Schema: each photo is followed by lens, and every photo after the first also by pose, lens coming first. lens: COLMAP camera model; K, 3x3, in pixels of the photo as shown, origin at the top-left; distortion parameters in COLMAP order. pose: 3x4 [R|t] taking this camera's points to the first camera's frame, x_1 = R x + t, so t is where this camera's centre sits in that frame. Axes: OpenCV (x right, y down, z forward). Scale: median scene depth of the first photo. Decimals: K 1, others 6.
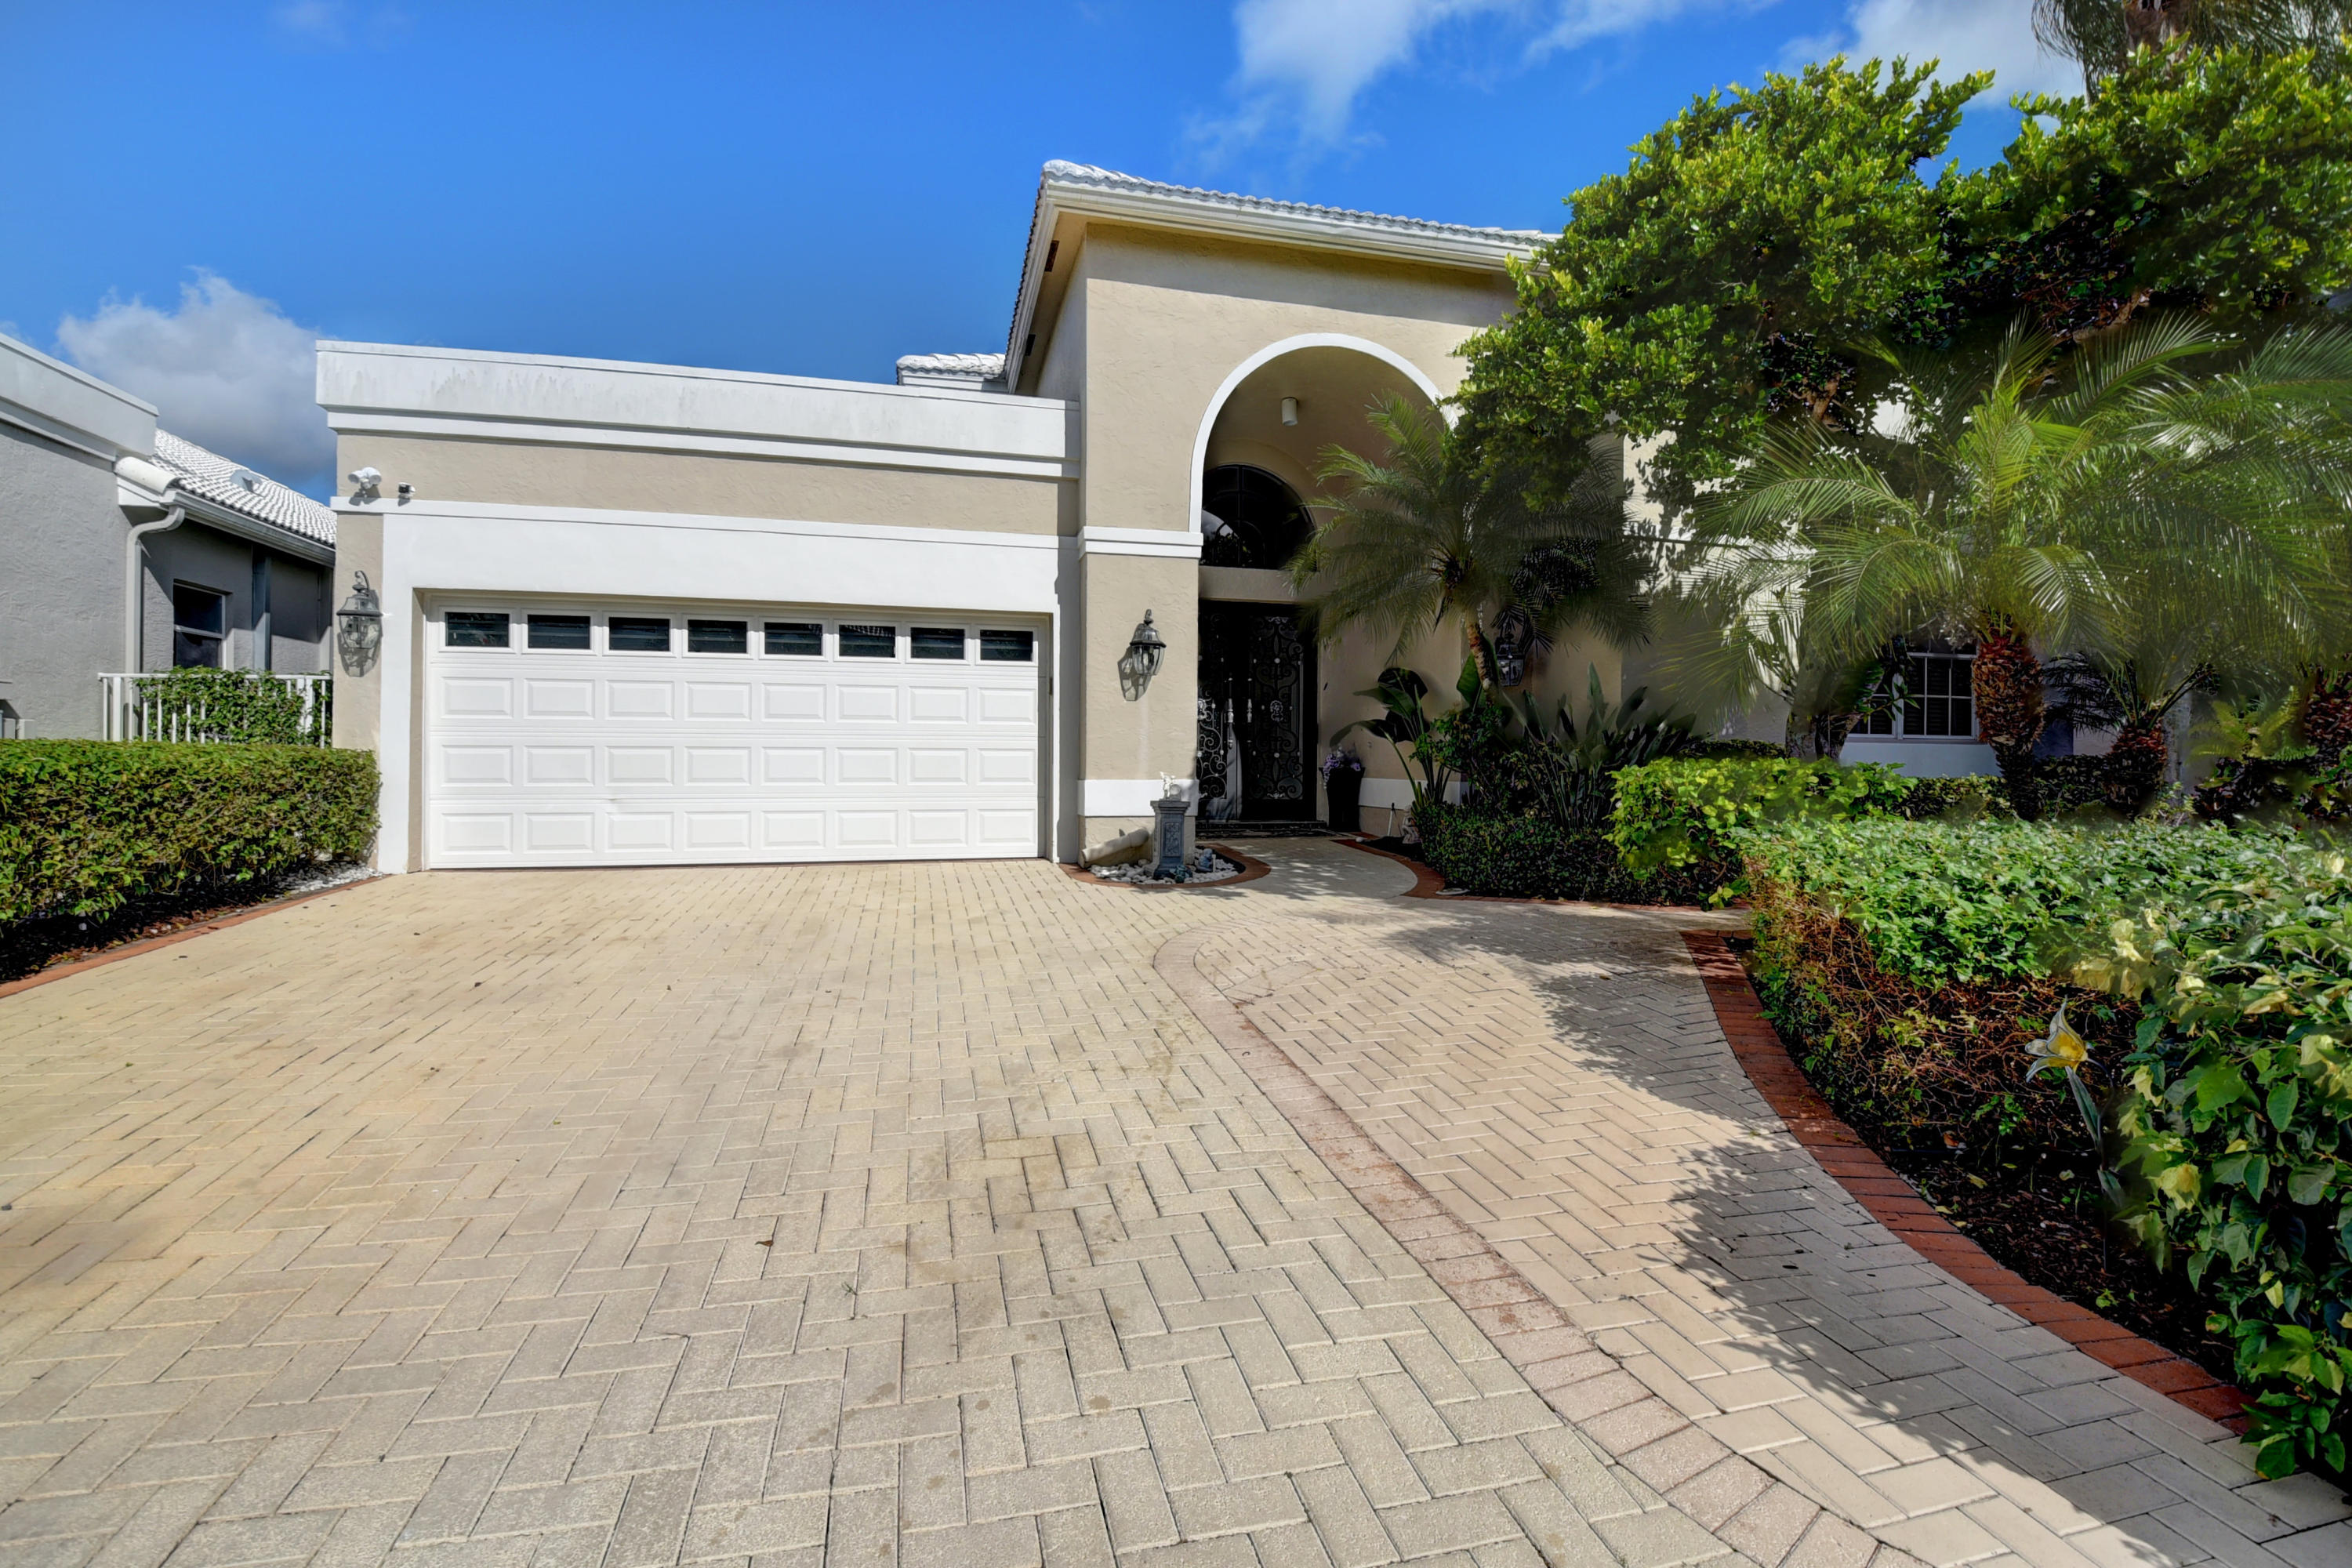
lens RADIAL K [[1041.9, 0, 1178.7], [0, 1041.9, 768.9], [0, 0, 1]] dist [-0.019975, -0.000614]
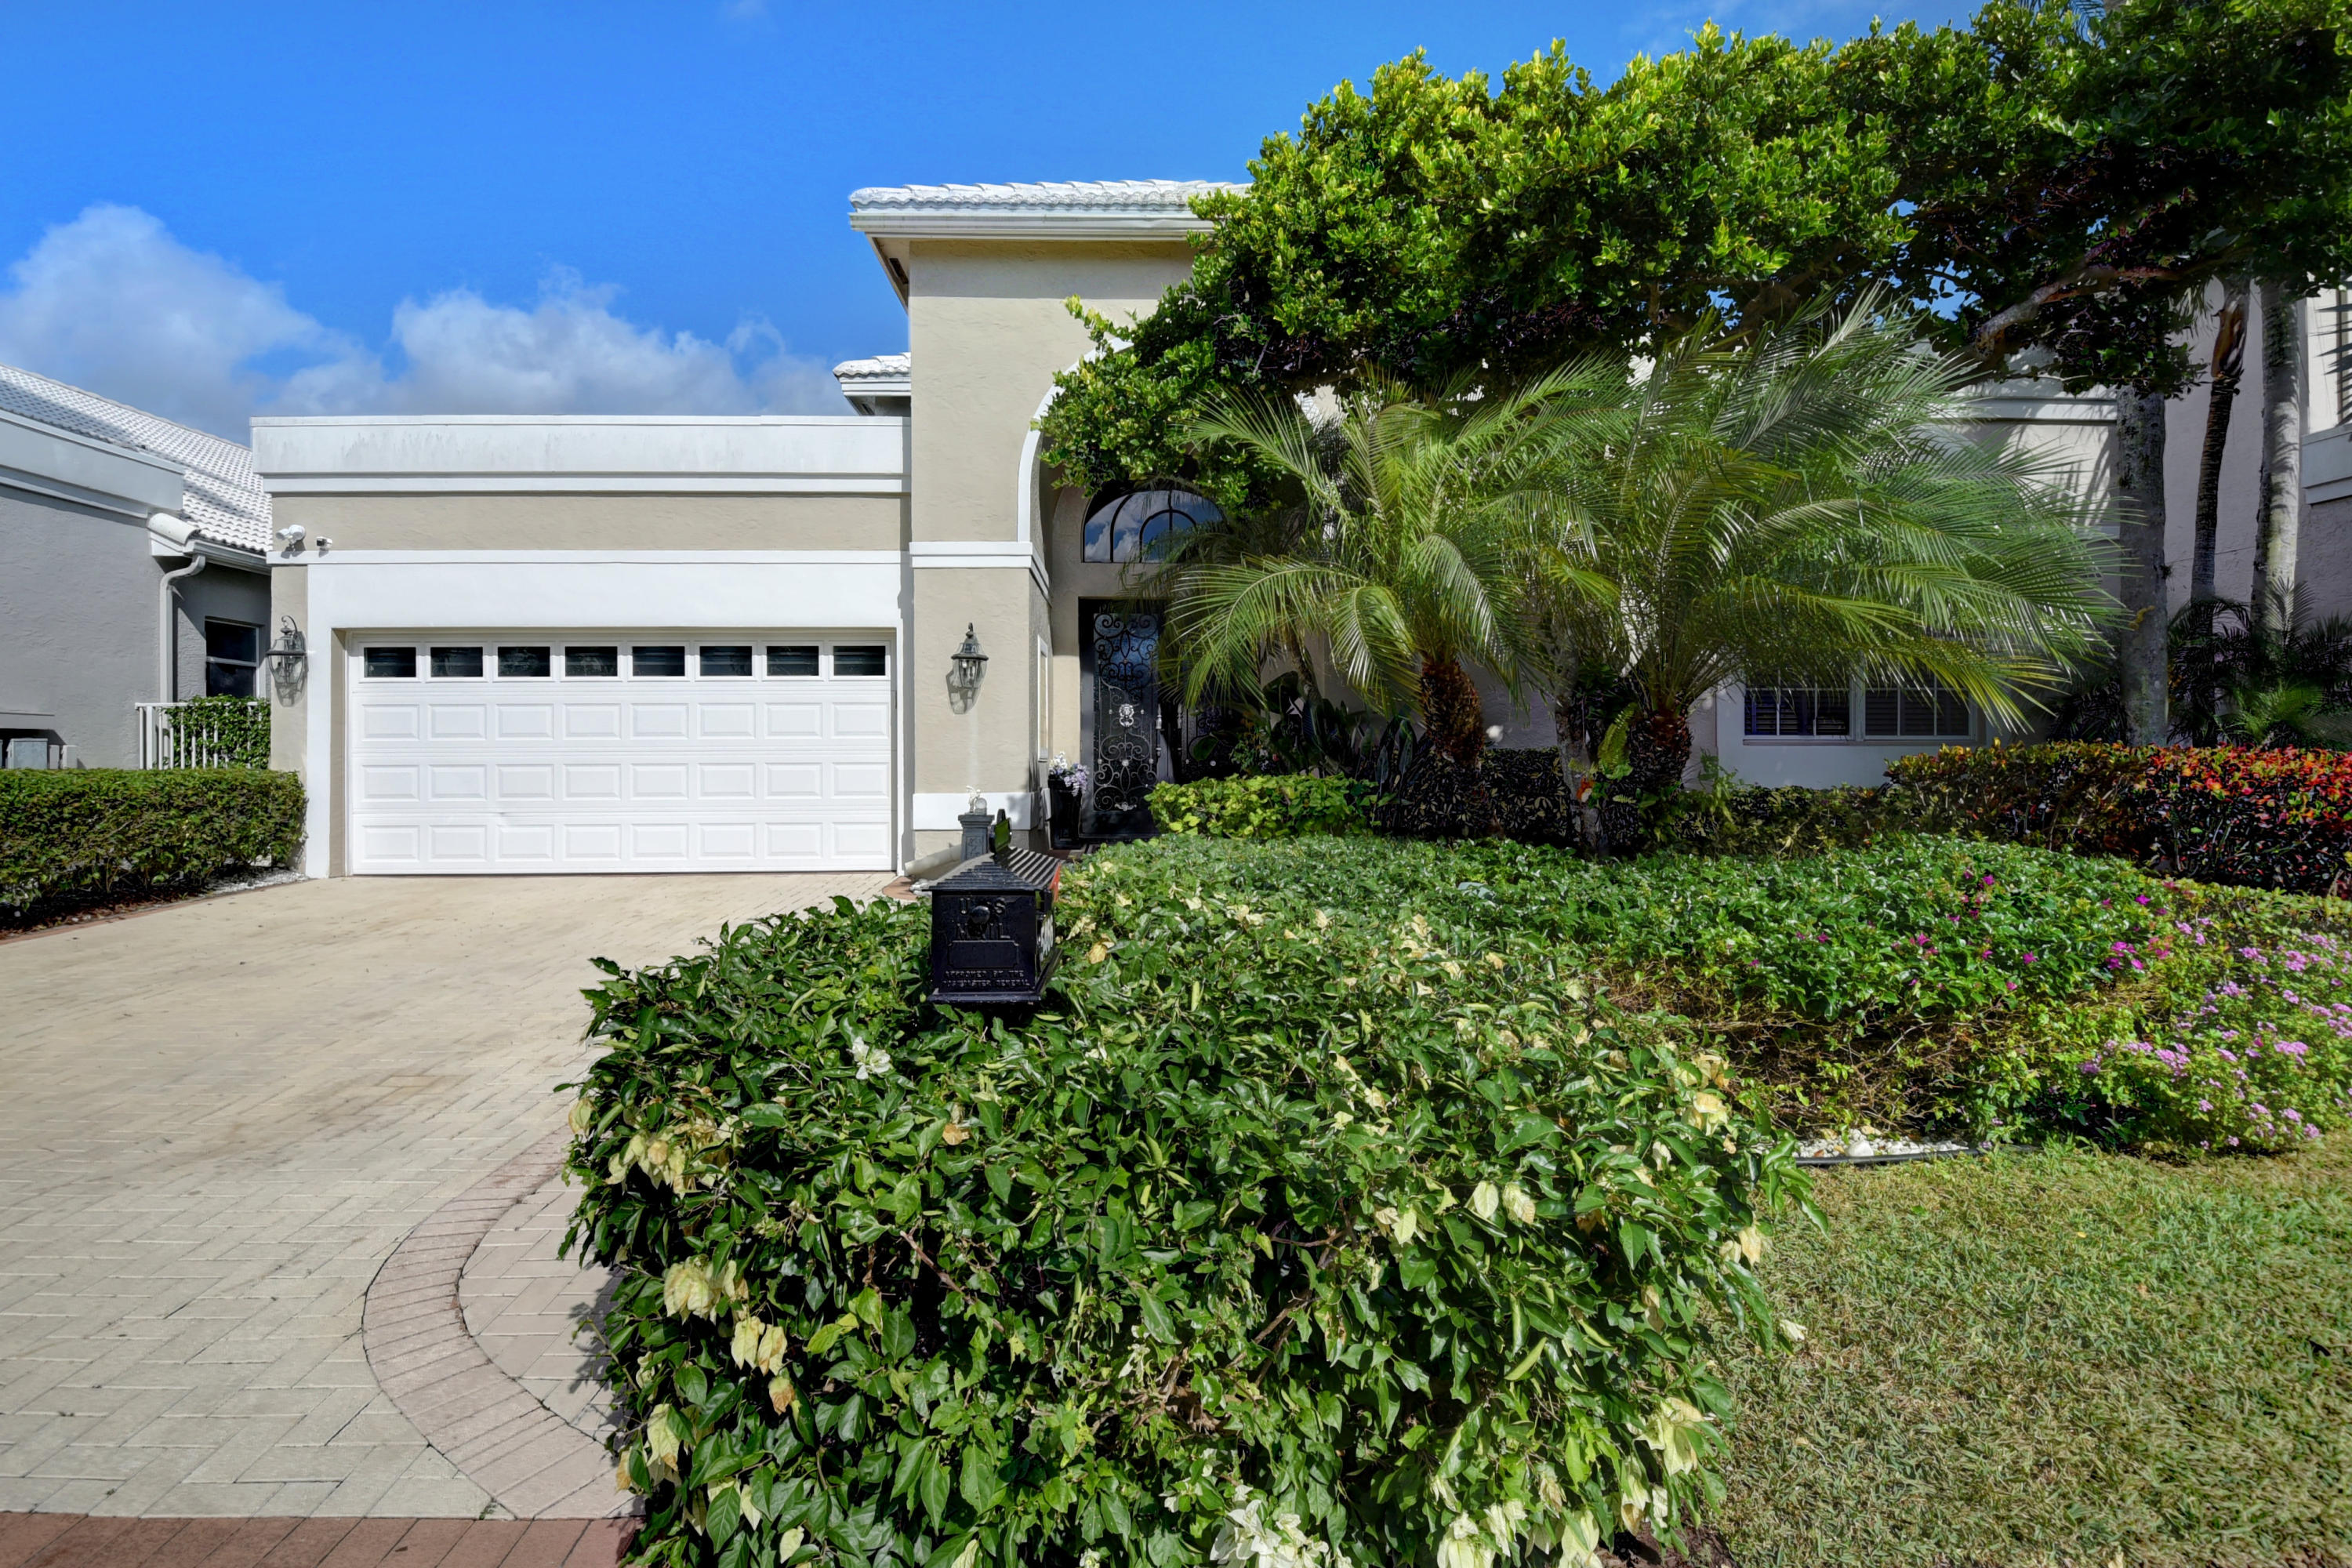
lens RADIAL K [[1268.1, 0, 1168.4], [0, 1268.1, 760.7], [0, 0, 1]] dist [-0.002861, 0.000397]
pose [[0.974289, -0.008878, -0.225126, 0.431718], [0.007344, 0.999944, -0.007653, -0.010096], [0.225181, 0.005803, 0.974300, -0.143931]]
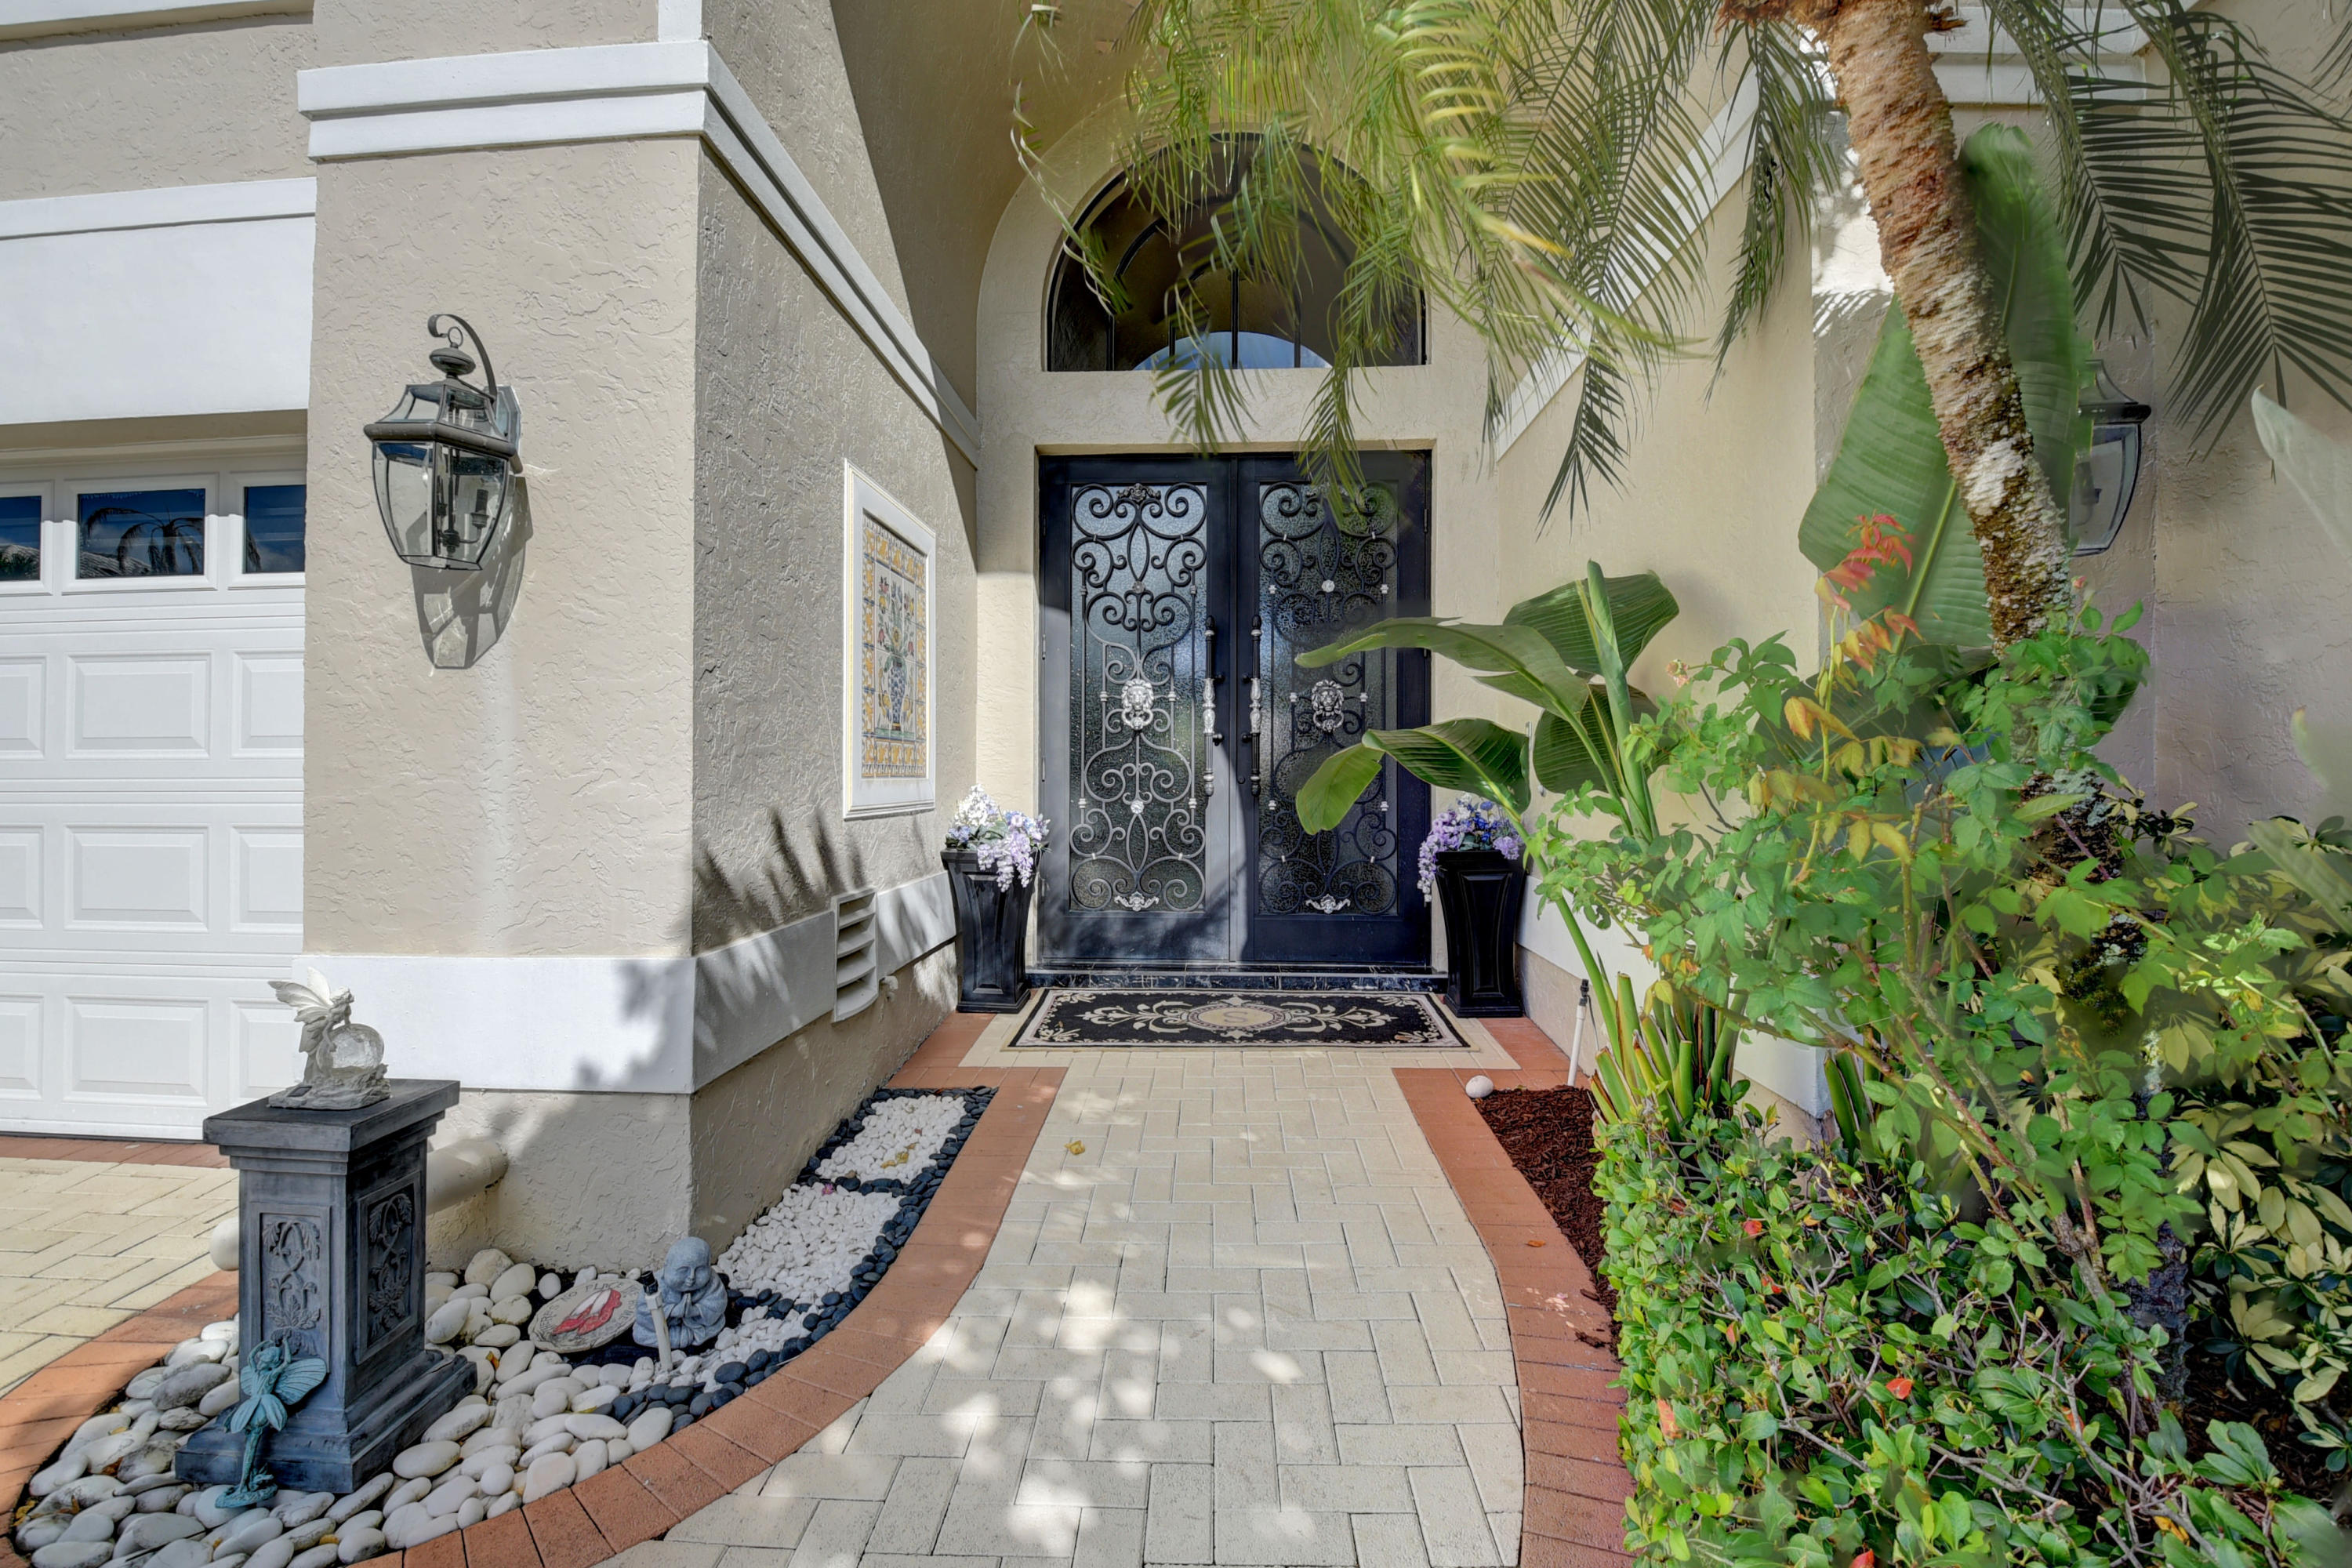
lens RADIAL K [[1041.9, 0, 1178.7], [0, 1041.9, 768.9], [0, 0, 1]] dist [-0.019975, -0.000614]
pose [[0.955053, -0.008706, -0.296308, 0.226992], [0.005697, 0.999923, -0.011017, -0.034815], [0.296381, 0.008834, 0.955029, 0.808707]]
